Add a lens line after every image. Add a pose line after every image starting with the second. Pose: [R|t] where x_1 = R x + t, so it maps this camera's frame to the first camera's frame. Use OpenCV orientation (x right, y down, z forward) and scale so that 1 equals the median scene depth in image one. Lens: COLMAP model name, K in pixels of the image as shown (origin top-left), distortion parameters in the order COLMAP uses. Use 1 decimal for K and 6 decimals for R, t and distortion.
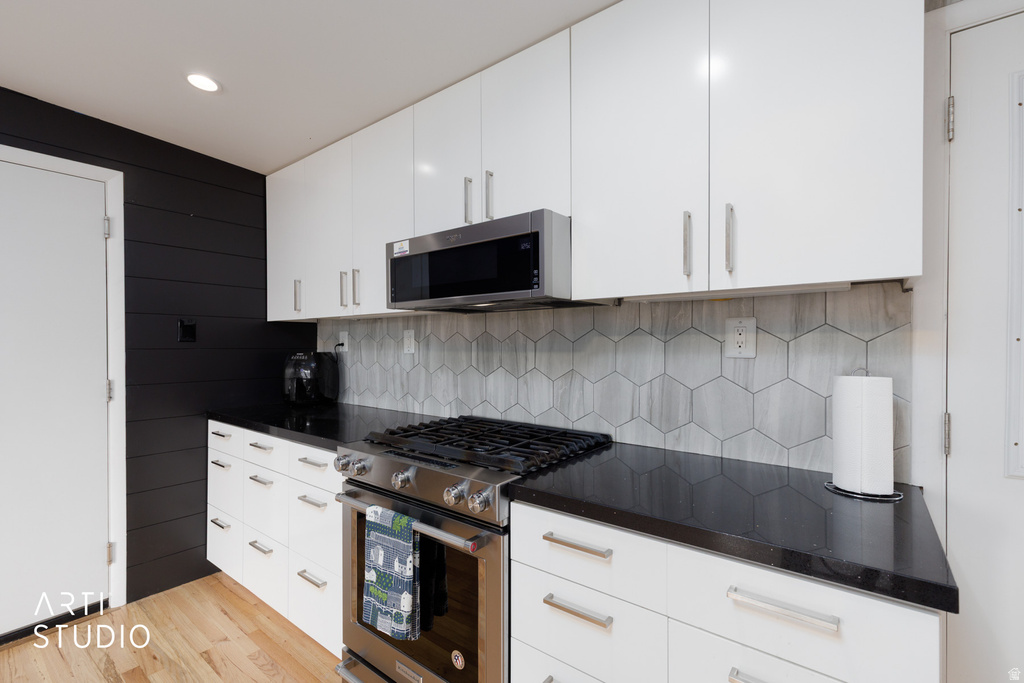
lens RADIAL K [[461.7, 0, 507.4], [0, 461.7, 344.1], [0, 0, 1]] dist [0.010549, -0.000507]
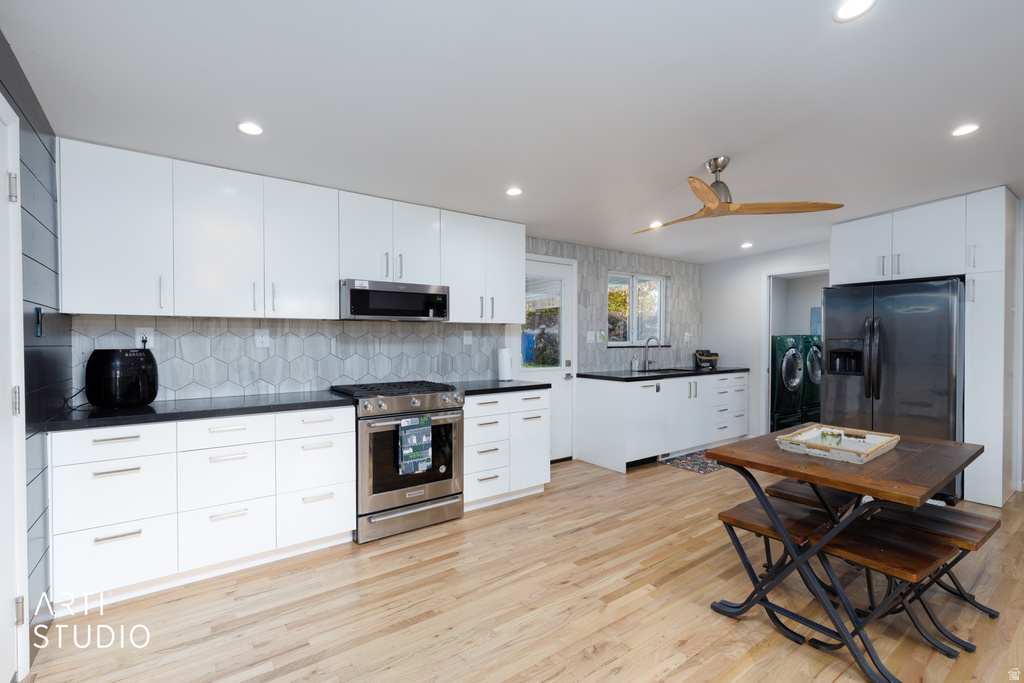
lens RADIAL K [[461.7, 0, 512.2], [0, 461.7, 342.3], [0, 0, 1]] dist [0.010549, -0.000507]
pose [[0.259469, -0.006778, 0.965728, -2.155859], [0.002656, 0.999977, 0.006305, -0.001066], [-0.965748, 0.000929, 0.259481, 0.011280]]
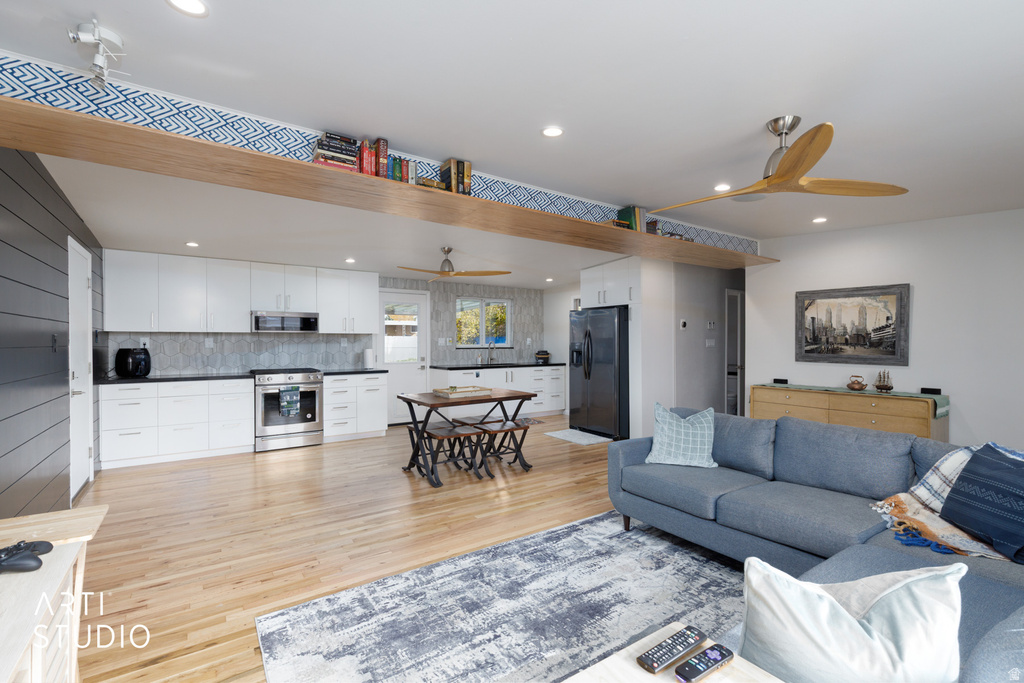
lens RADIAL K [[461.7, 0, 512.1], [0, 461.7, 343.5], [0, 0, 1]] dist [0.010549, -0.000507]
pose [[0.286805, -0.002700, 0.957985, -3.418872], [0.002242, 0.999995, 0.002147, -0.006036], [-0.957986, 0.001532, 0.286810, -1.912729]]
